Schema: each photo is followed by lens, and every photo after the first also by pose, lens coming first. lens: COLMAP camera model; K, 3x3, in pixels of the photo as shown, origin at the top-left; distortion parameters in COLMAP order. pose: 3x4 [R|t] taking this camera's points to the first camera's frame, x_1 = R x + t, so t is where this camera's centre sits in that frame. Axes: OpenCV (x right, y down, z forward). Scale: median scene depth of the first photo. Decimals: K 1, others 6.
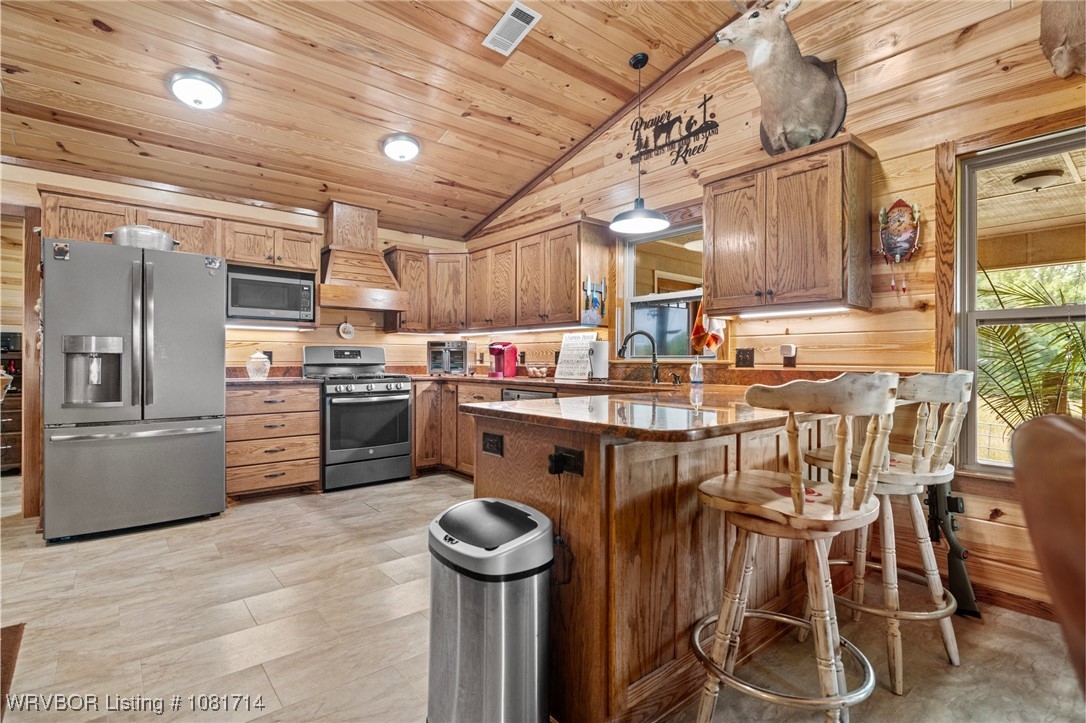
lens RADIAL K [[520.9, 0, 541.2], [0, 520.9, 361.0], [0, 0, 1]] dist [-0.003946, 0.001382]
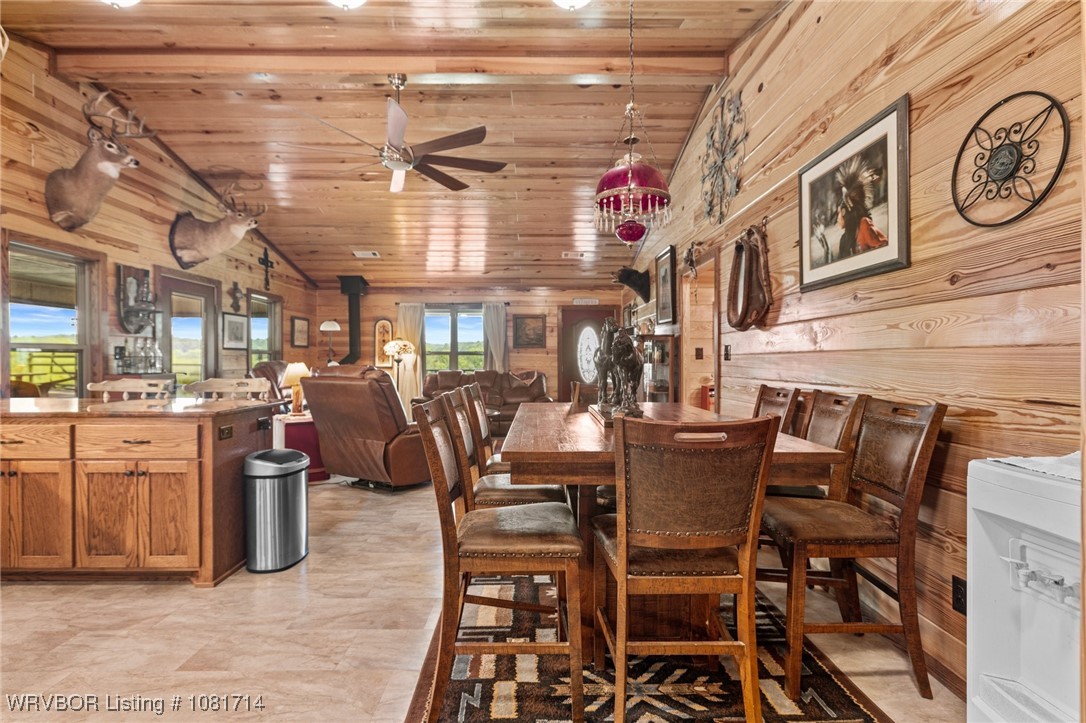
lens RADIAL K [[520.9, 0, 541.2], [0, 520.9, 361.0], [0, 0, 1]] dist [-0.003946, 0.001382]
pose [[-0.777671, -0.003326, 0.628662, -0.843620], [0.001276, 0.999976, 0.006869, -0.030902], [-0.628670, 0.006144, -0.777648, 0.742419]]
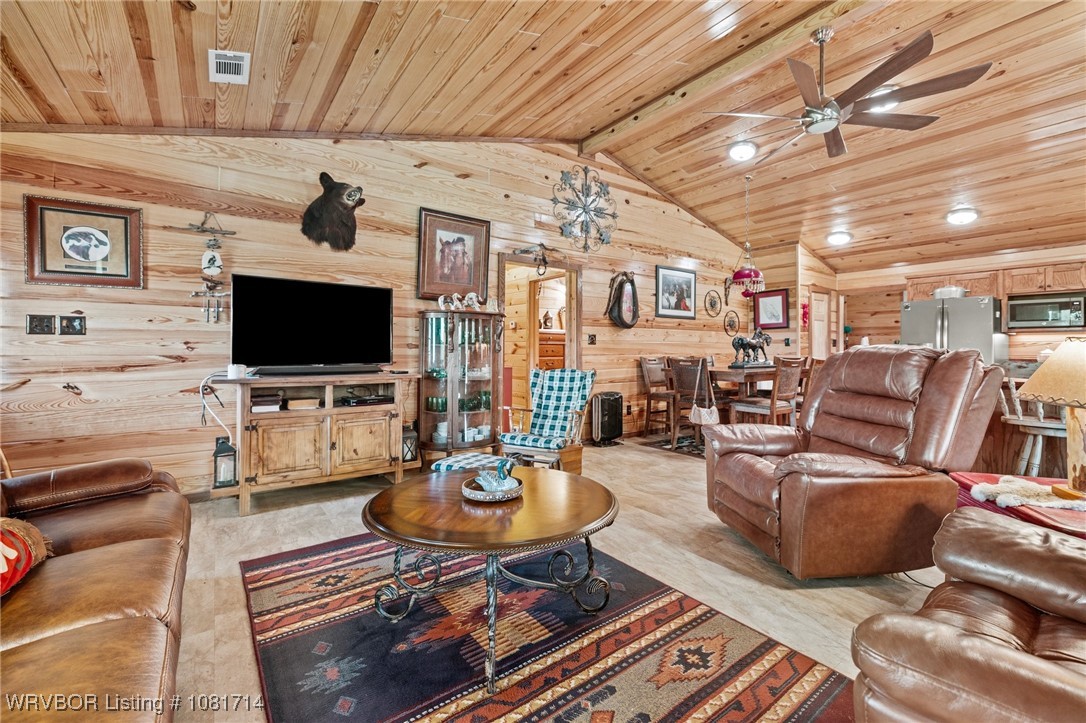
lens RADIAL K [[460.0, 0, 542.5], [0, 460.0, 347.6], [0, 0, 1]] dist [-0.000486, 0.000042]
pose [[-0.071141, -0.008071, -0.997434, 0.939928], [-0.006606, 0.999949, -0.007621, -0.003304], [0.997444, 0.006047, -0.071191, -0.356516]]
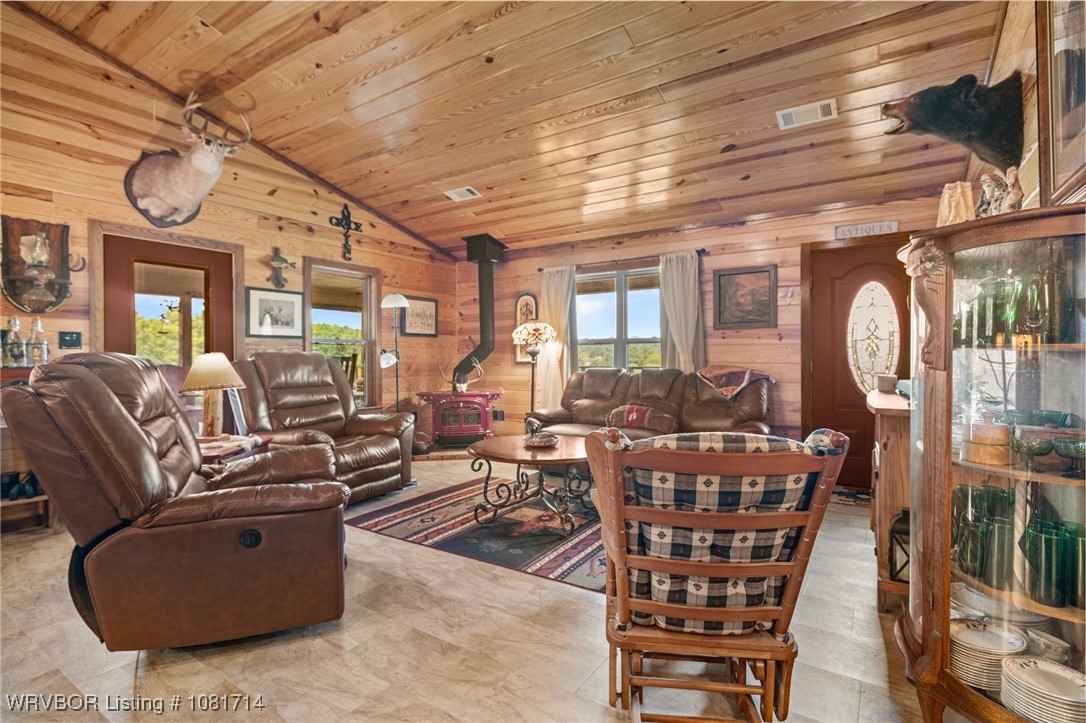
lens RADIAL K [[520.9, 0, 541.2], [0, 520.9, 361.0], [0, 0, 1]] dist [-0.003946, 0.001382]
pose [[-0.287157, -0.008793, 0.957843, -0.423119], [0.005305, 0.999928, 0.010770, -0.010858], [-0.957869, 0.008174, -0.287090, -0.178057]]
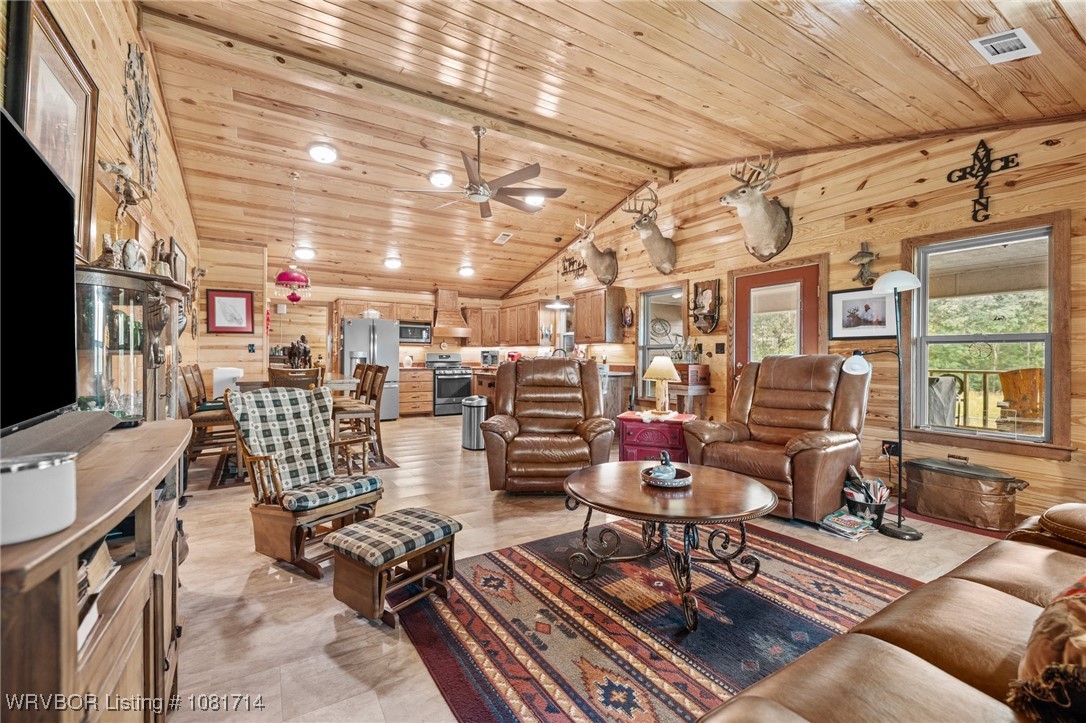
lens RADIAL K [[460.5, 0, 542.1], [0, 460.5, 359.0], [0, 0, 1]] dist [0.000643, -0.000361]
pose [[0.989202, 0.003841, -0.146511, 0.389669], [-0.003622, 0.999992, 0.001764, -0.011564], [0.146516, -0.001214, 0.989208, -1.050149]]
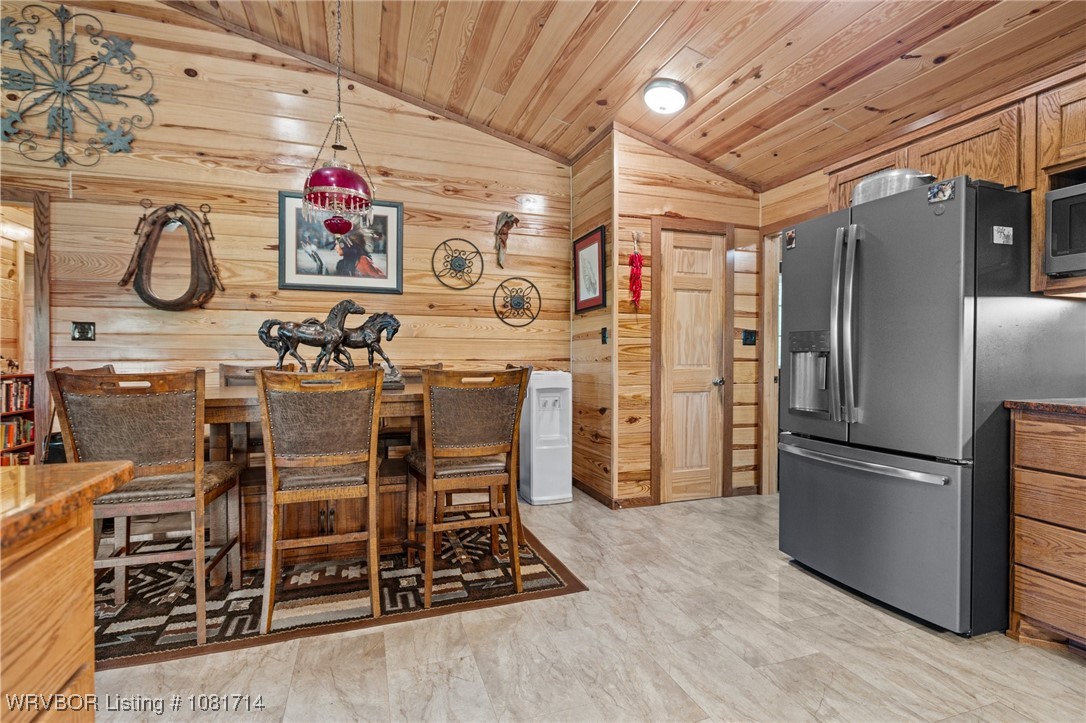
lens RADIAL K [[520.9, 0, 541.2], [0, 520.9, 361.0], [0, 0, 1]] dist [-0.003946, 0.001382]
pose [[-0.352465, 0.004188, -0.935816, 0.059153], [-0.007106, 0.999949, 0.007152, -0.002183], [0.935798, 0.009170, -0.352417, 0.702843]]
